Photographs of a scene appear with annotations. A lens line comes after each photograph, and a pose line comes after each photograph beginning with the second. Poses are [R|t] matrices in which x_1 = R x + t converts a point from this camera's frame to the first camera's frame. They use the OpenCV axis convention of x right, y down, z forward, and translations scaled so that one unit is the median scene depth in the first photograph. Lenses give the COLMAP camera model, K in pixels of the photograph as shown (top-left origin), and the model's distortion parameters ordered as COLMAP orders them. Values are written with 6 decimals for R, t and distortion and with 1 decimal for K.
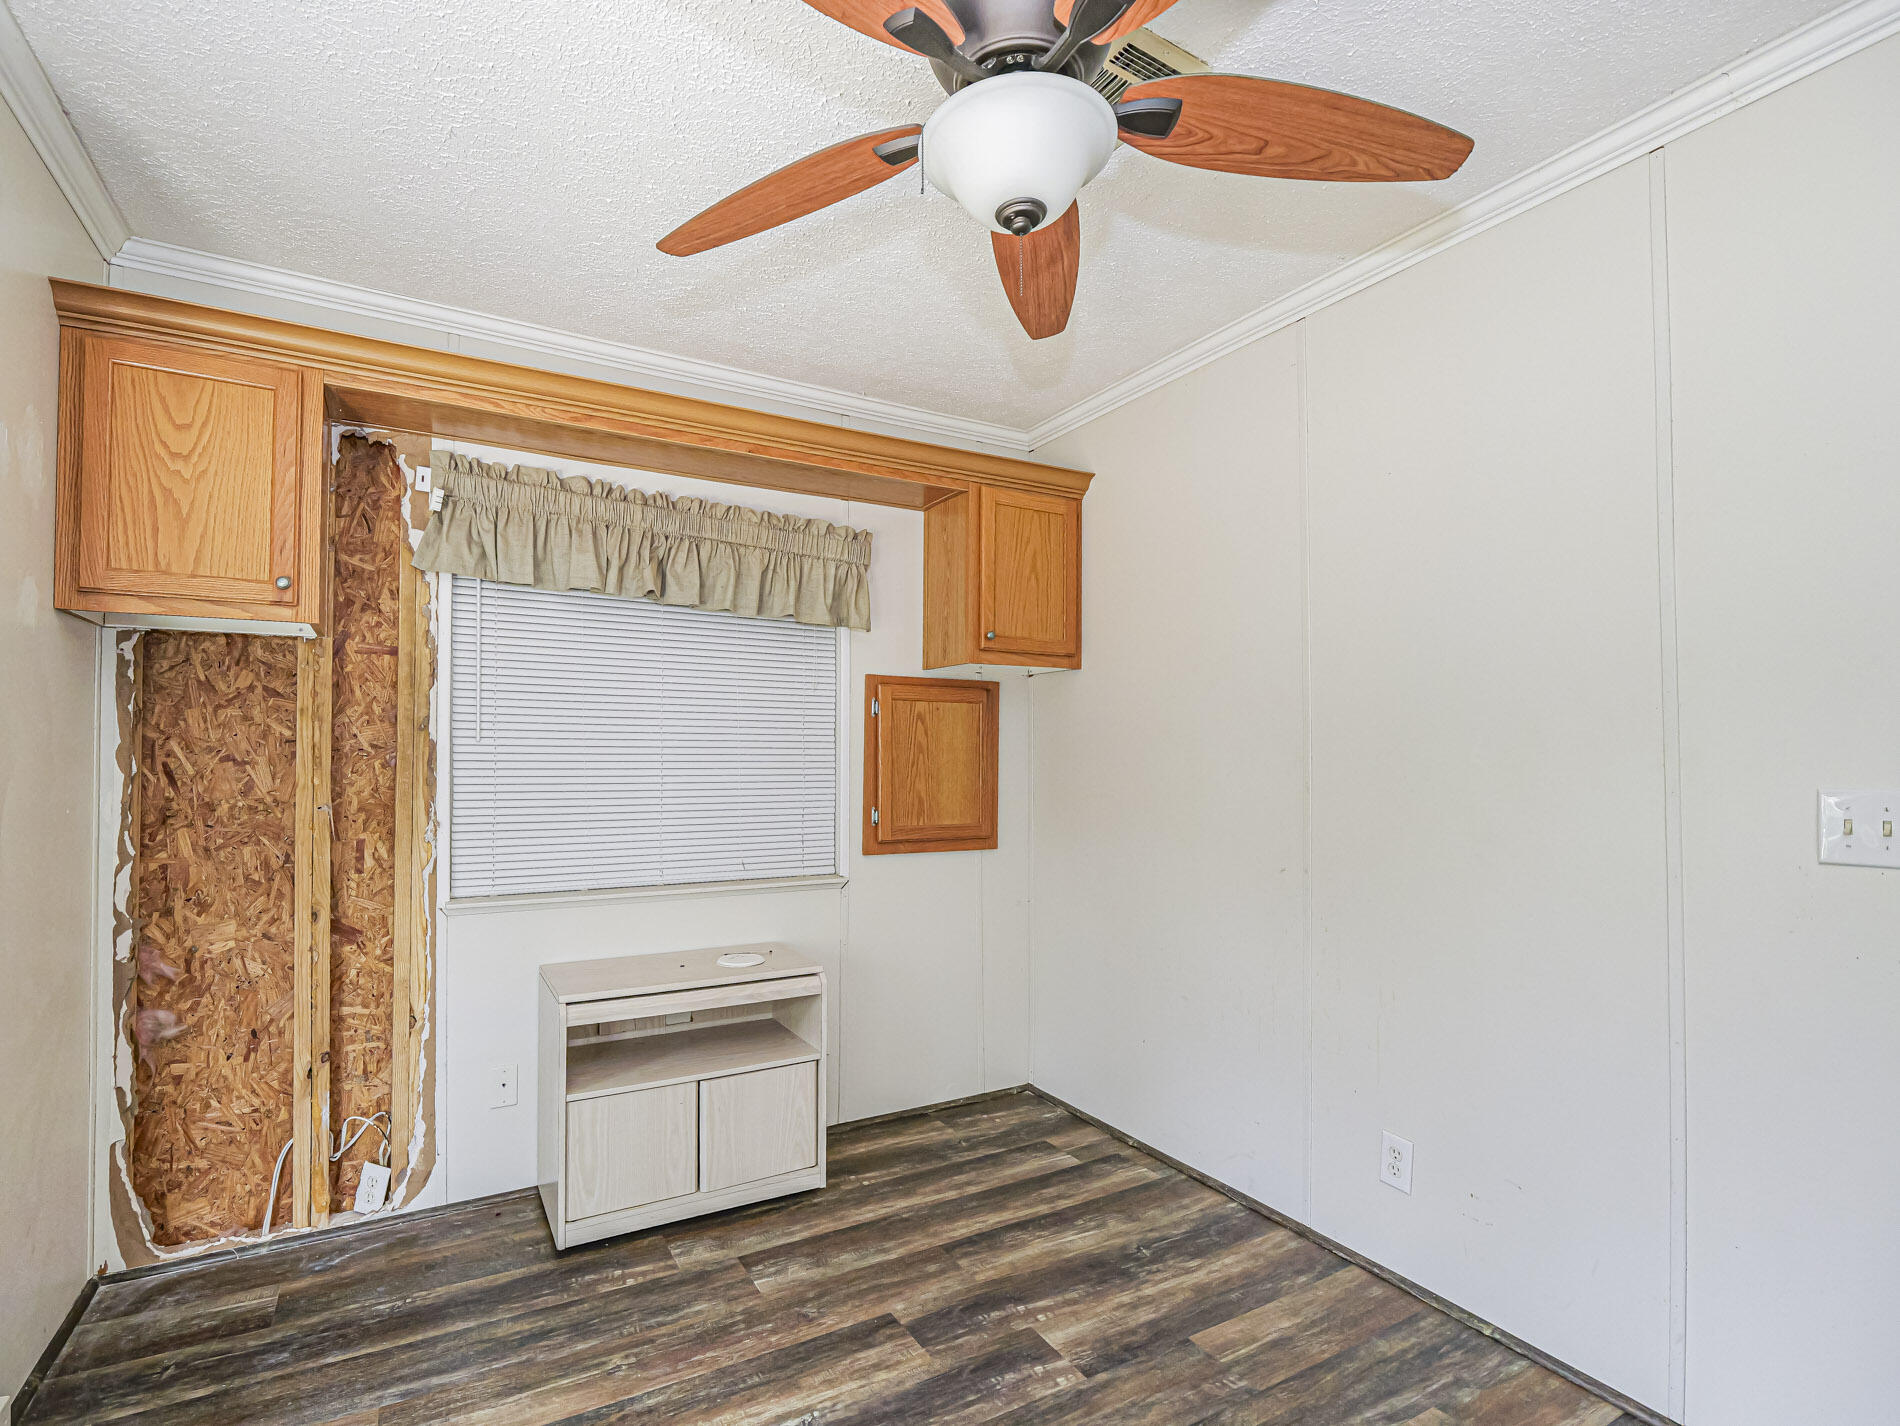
lens RADIAL K [[938.7, 0, 955.1], [0, 938.7, 728.3], [0, 0, 1]] dist [-0.016293, 0.000530]
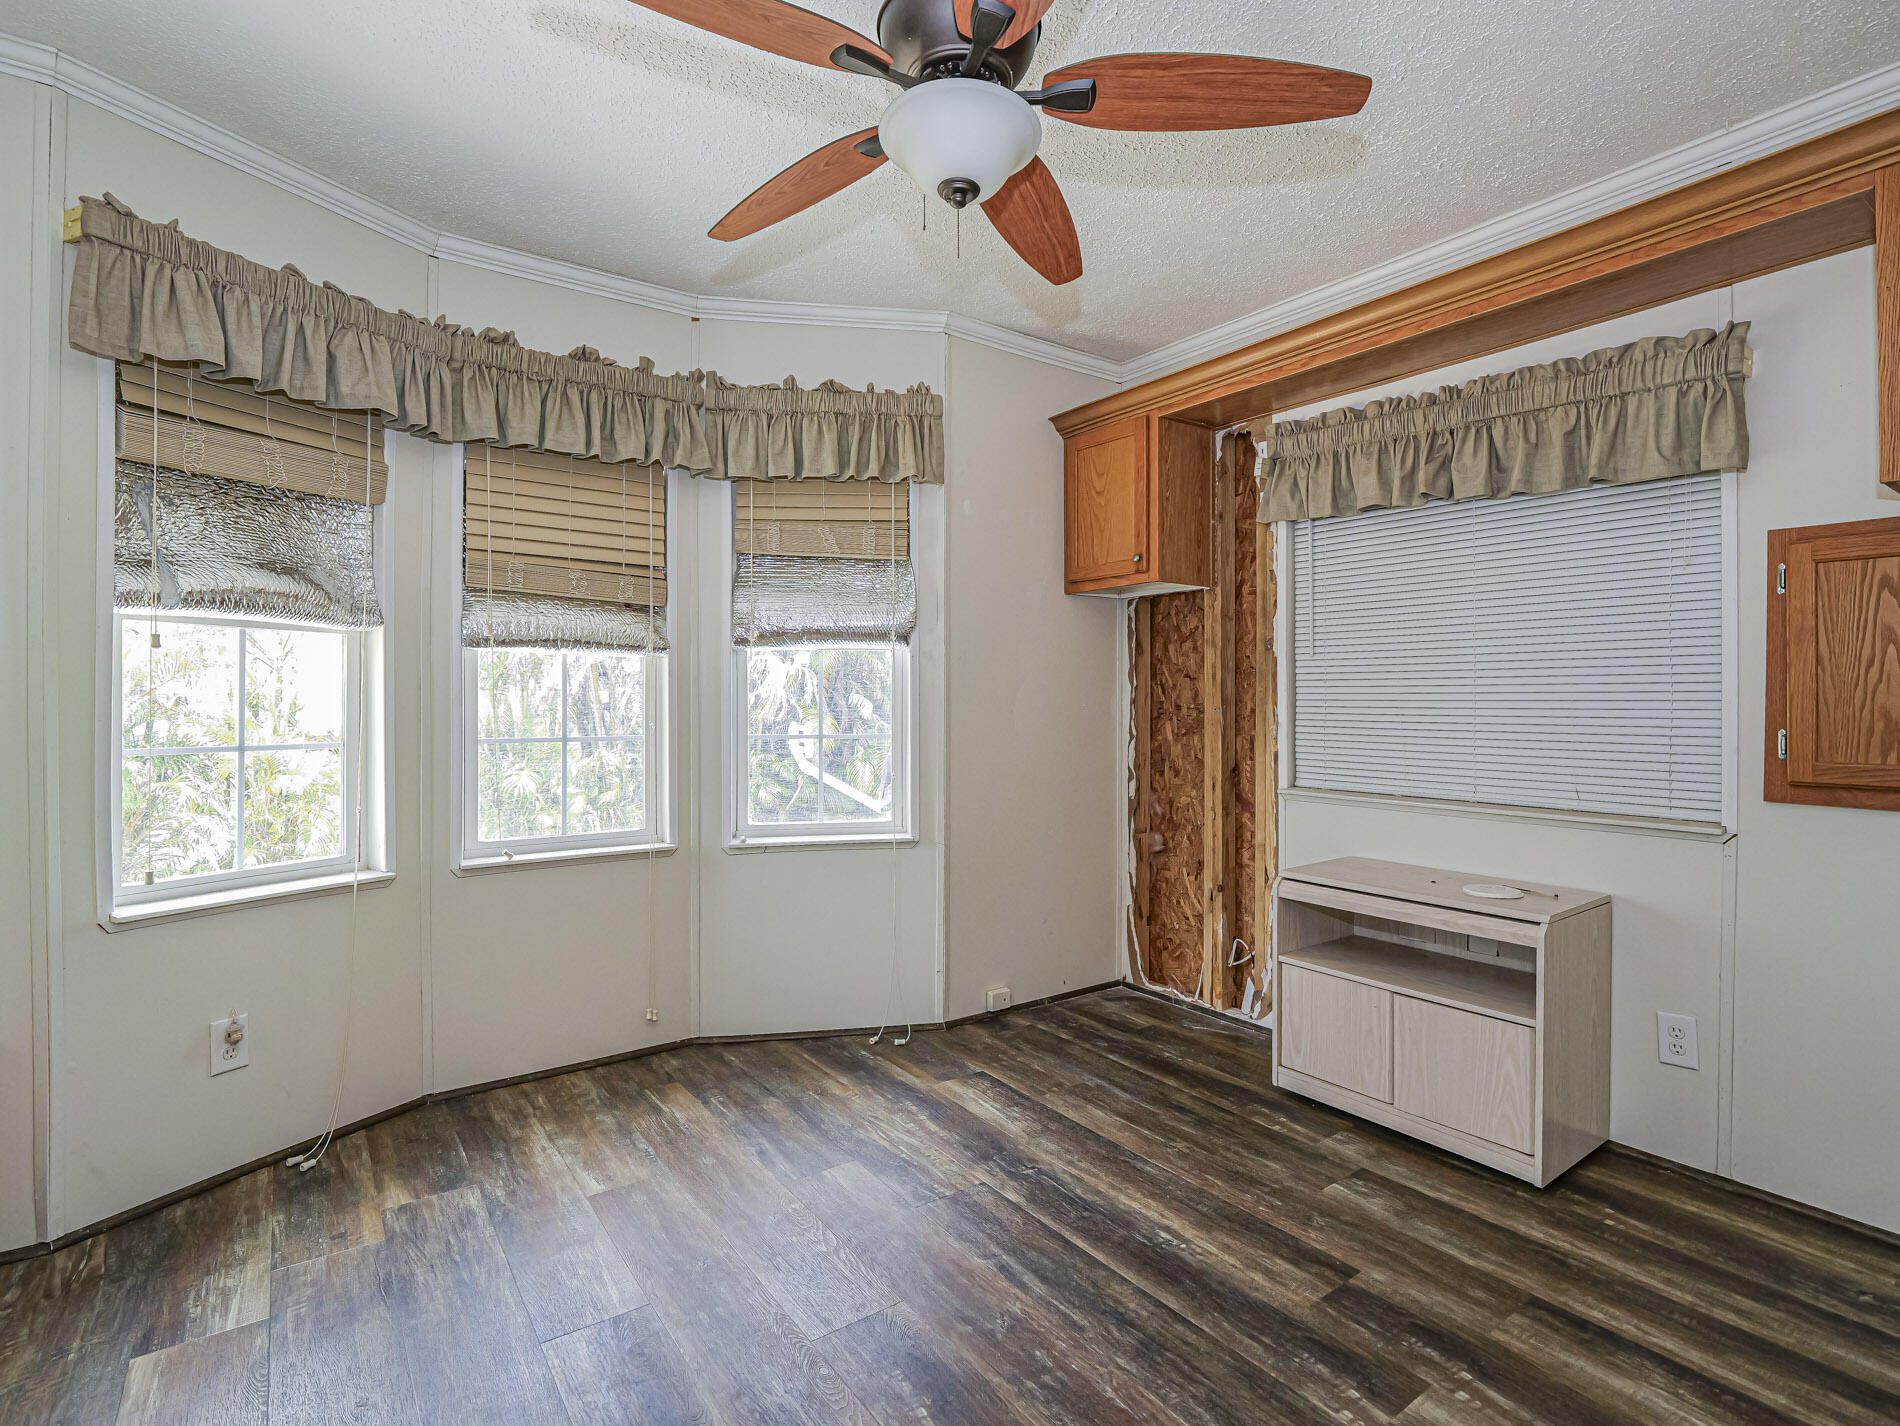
lens RADIAL K [[938.7, 0, 953.1], [0, 938.7, 700.7], [0, 0, 1]] dist [-0.016293, 0.000530]
pose [[0.084273, -0.007865, -0.996412, 0.697660], [0.025320, 0.999663, -0.005749, 0.071599], [0.996121, -0.024744, 0.084444, 0.496472]]
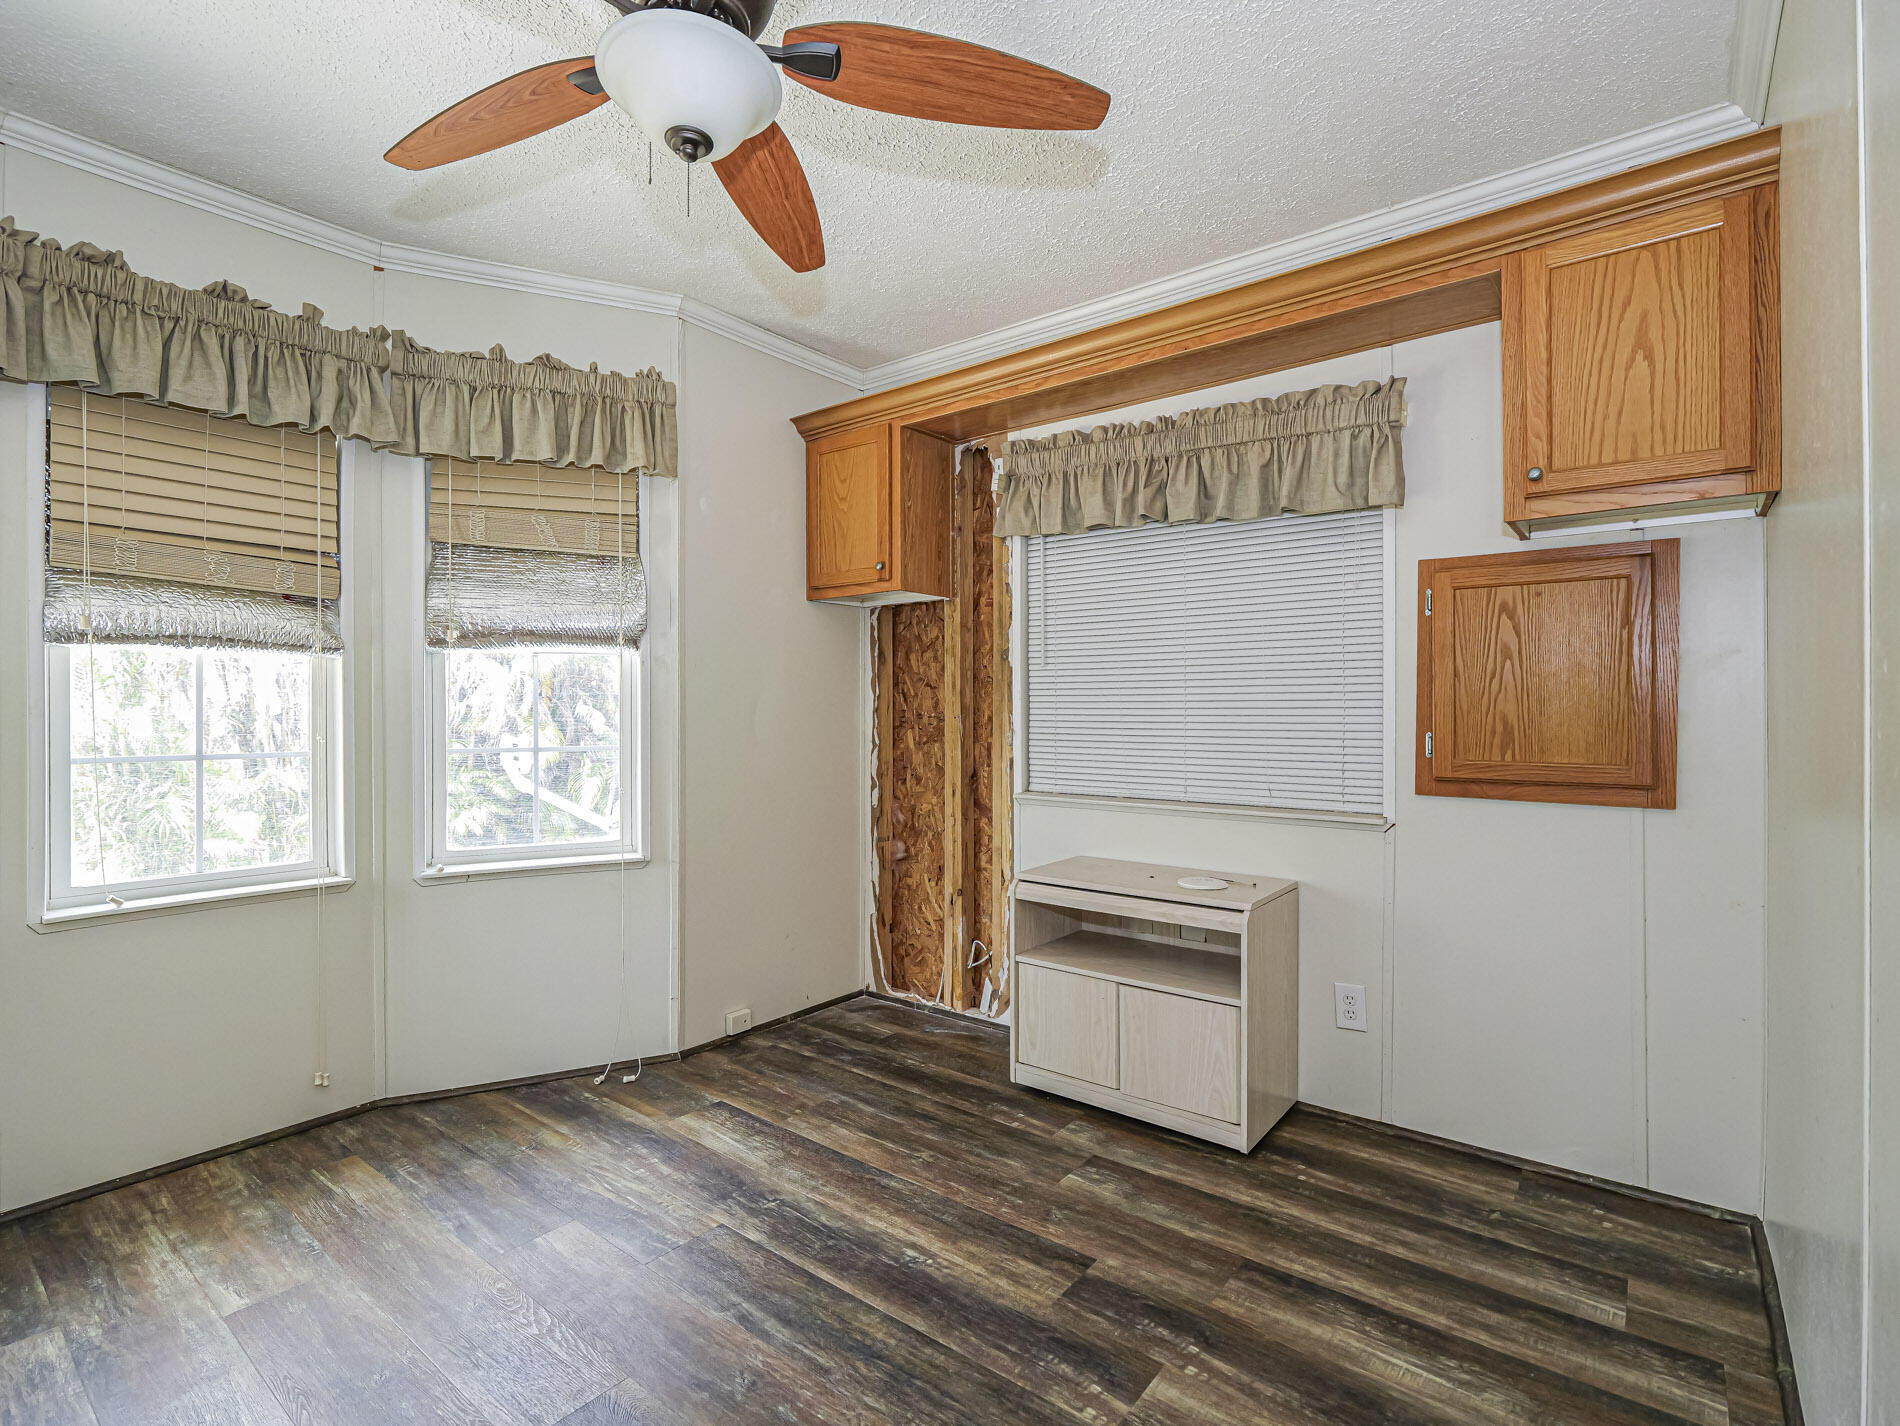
lens RADIAL K [[938.7, 0, 946.5], [0, 938.7, 703.1], [0, 0, 1]] dist [-0.016293, 0.000530]
pose [[0.343410, -0.015245, -0.939062, 0.672174], [0.028642, 0.999573, -0.005754, 0.072345], [0.938749, -0.024920, 0.343700, 0.501843]]
